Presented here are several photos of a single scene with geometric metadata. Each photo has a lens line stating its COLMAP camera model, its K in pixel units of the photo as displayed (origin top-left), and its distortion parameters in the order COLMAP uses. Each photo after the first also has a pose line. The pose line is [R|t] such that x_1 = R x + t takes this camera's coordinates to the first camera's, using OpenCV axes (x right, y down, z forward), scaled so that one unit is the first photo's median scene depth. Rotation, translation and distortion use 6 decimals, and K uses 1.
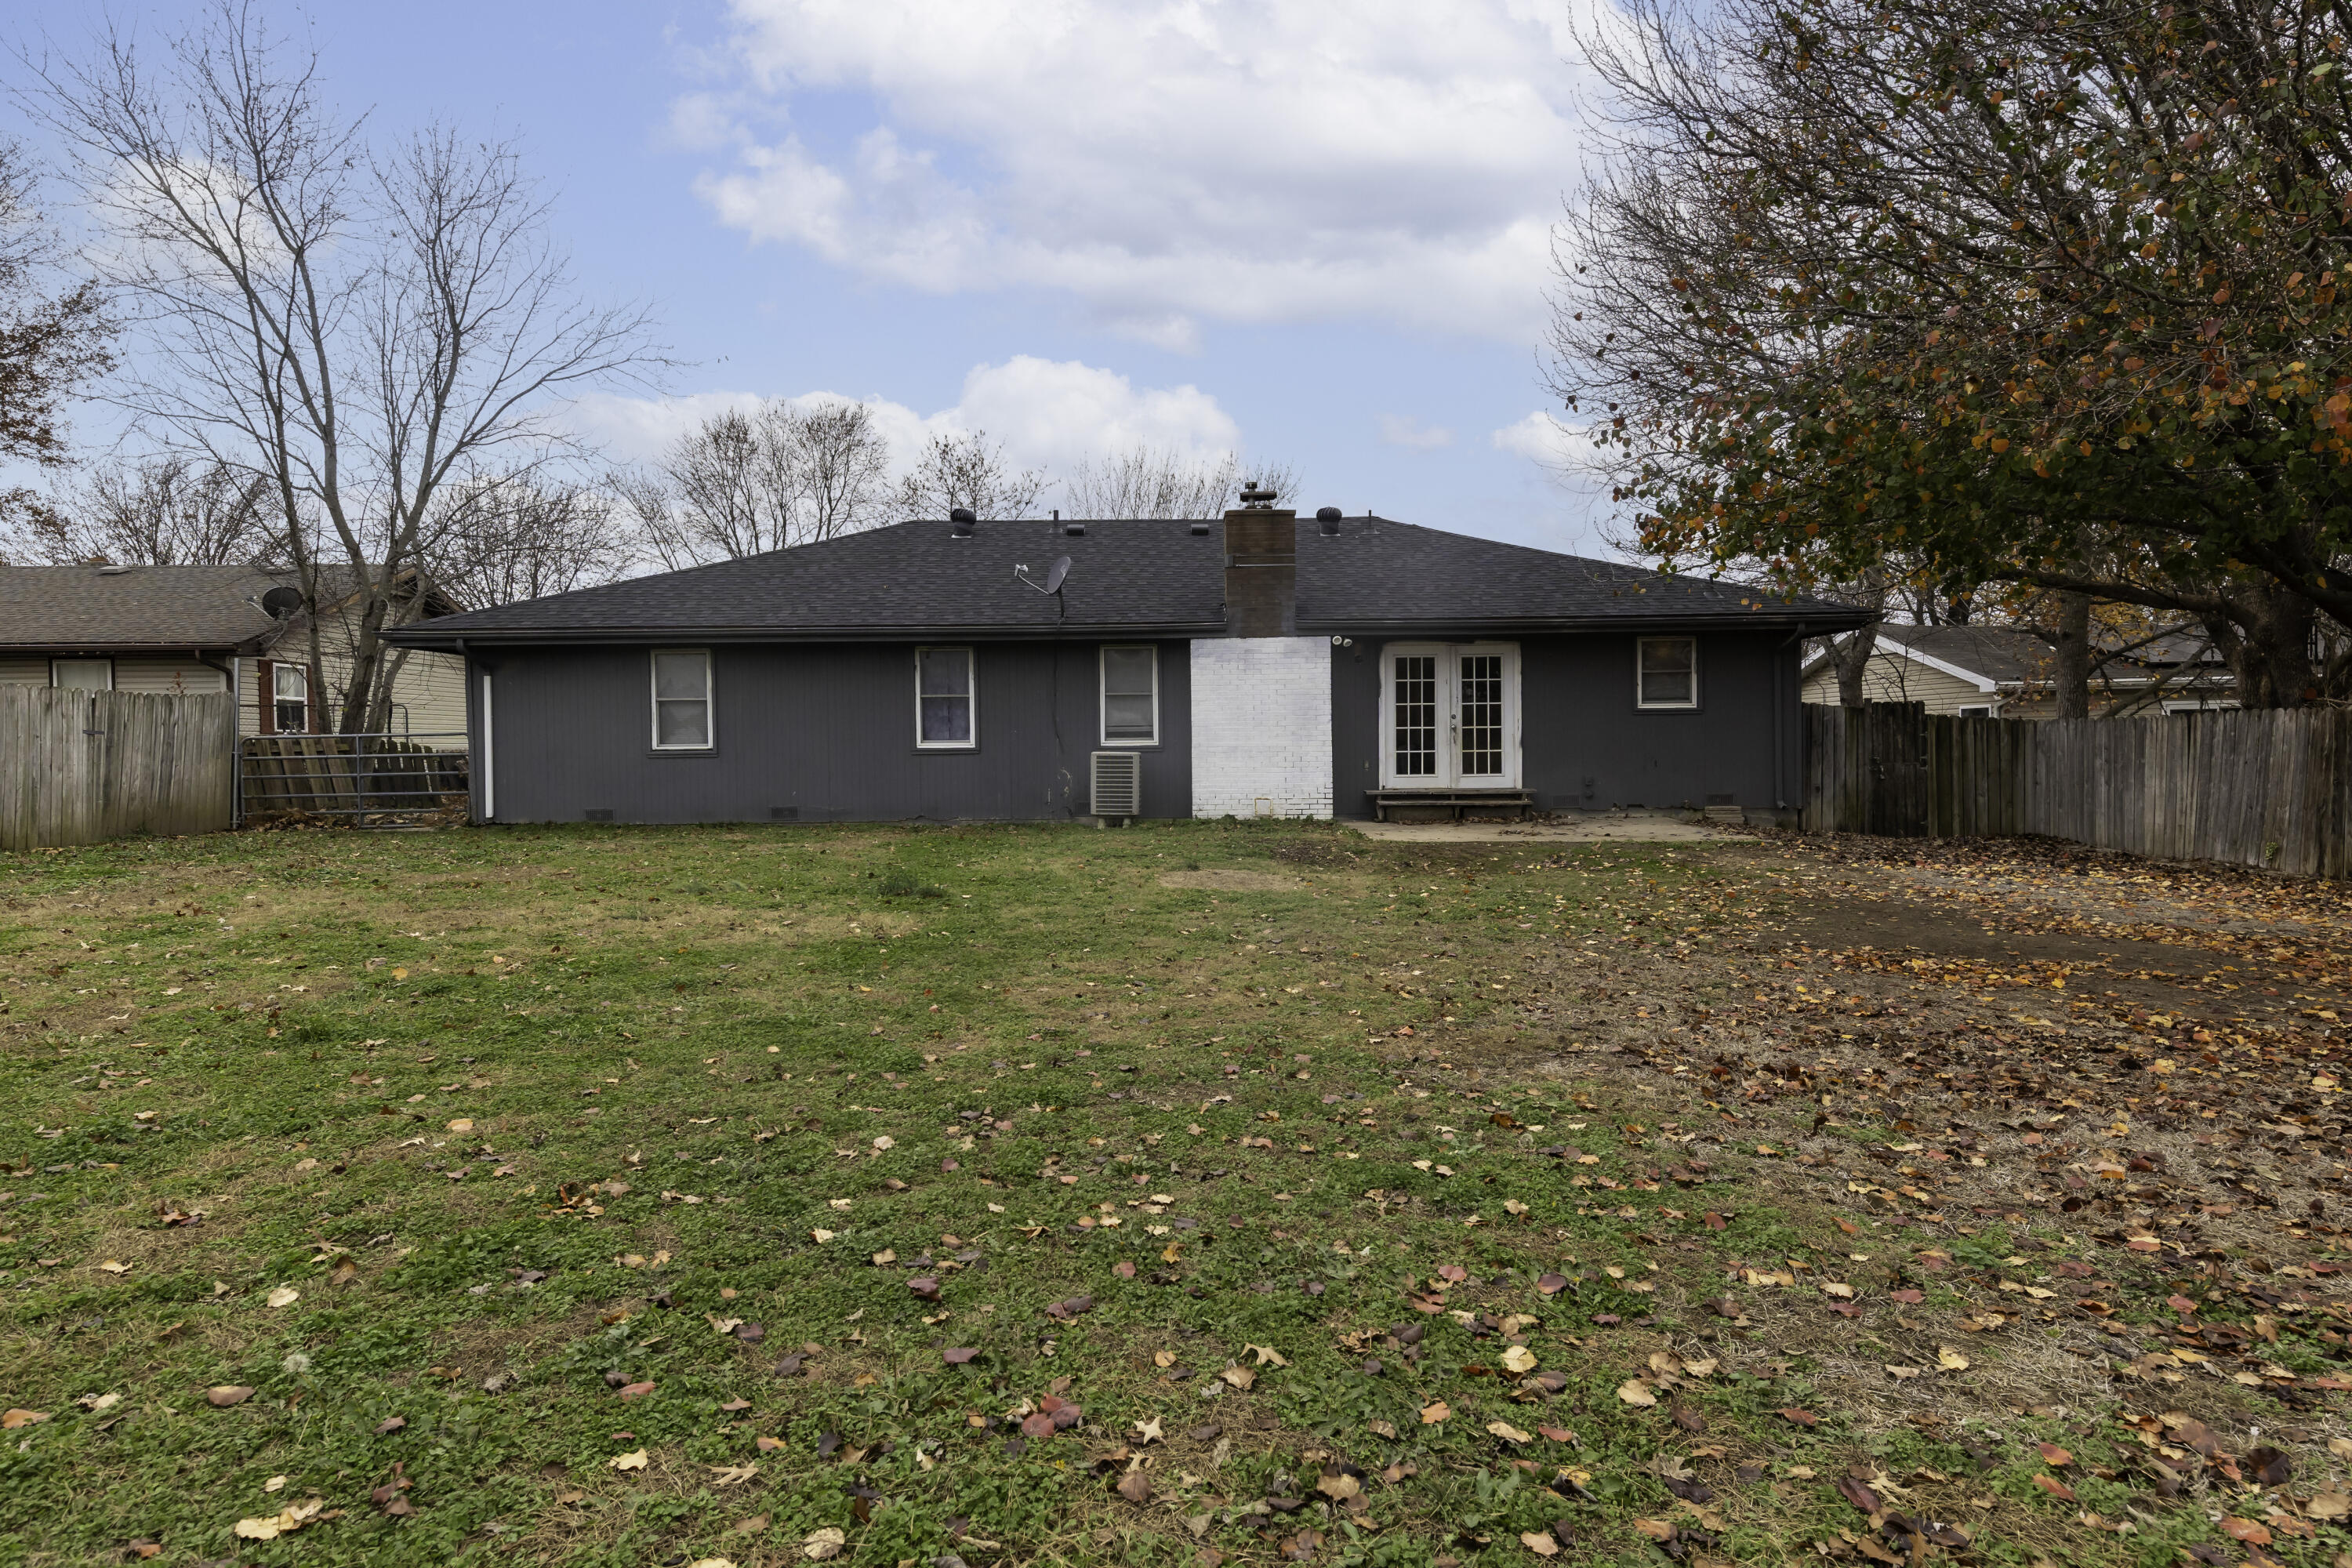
lens RADIAL K [[1300.2, 0, 1176.0], [0, 1300.2, 784.0], [0, 0, 1]] dist [0.051680, 0.000085]
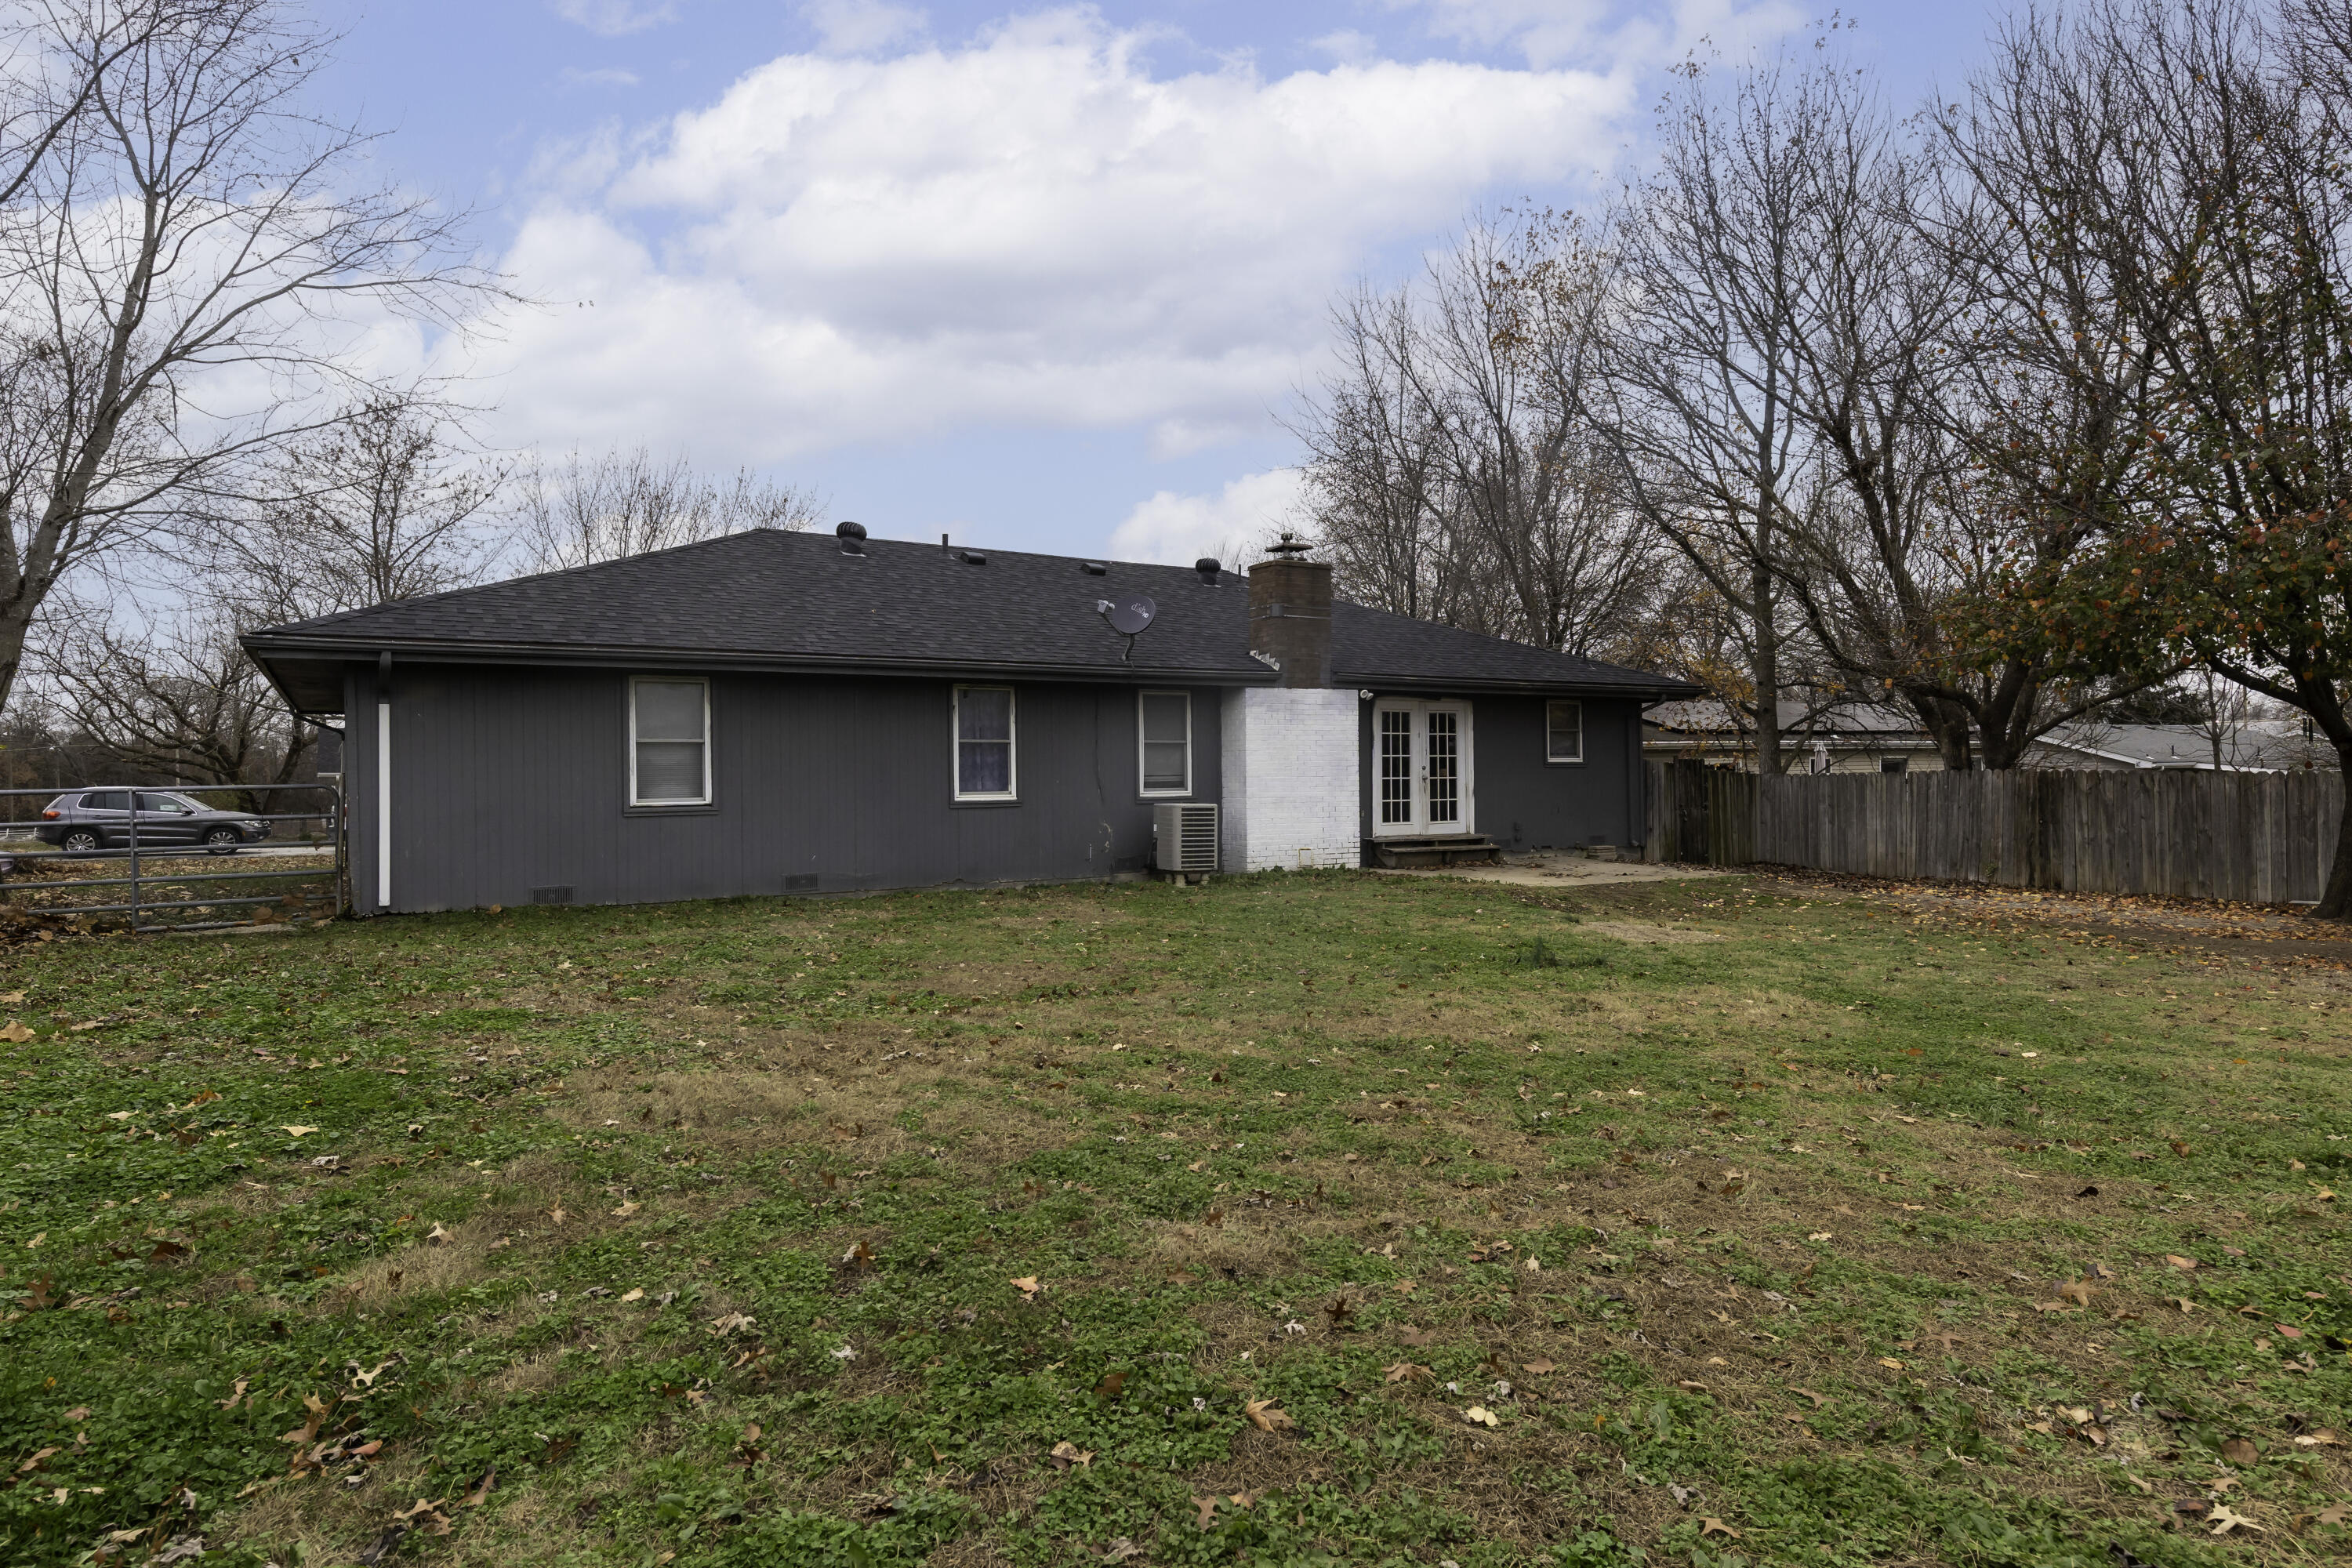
lens RADIAL K [[1300.2, 0, 1176.0], [0, 1300.2, 784.0], [0, 0, 1]] dist [0.051680, 0.000085]
pose [[0.865334, -0.000758, 0.501195, -0.501470], [0.015680, 0.999550, -0.025560, -0.014302], [-0.500950, 0.029977, 0.864957, 0.176518]]
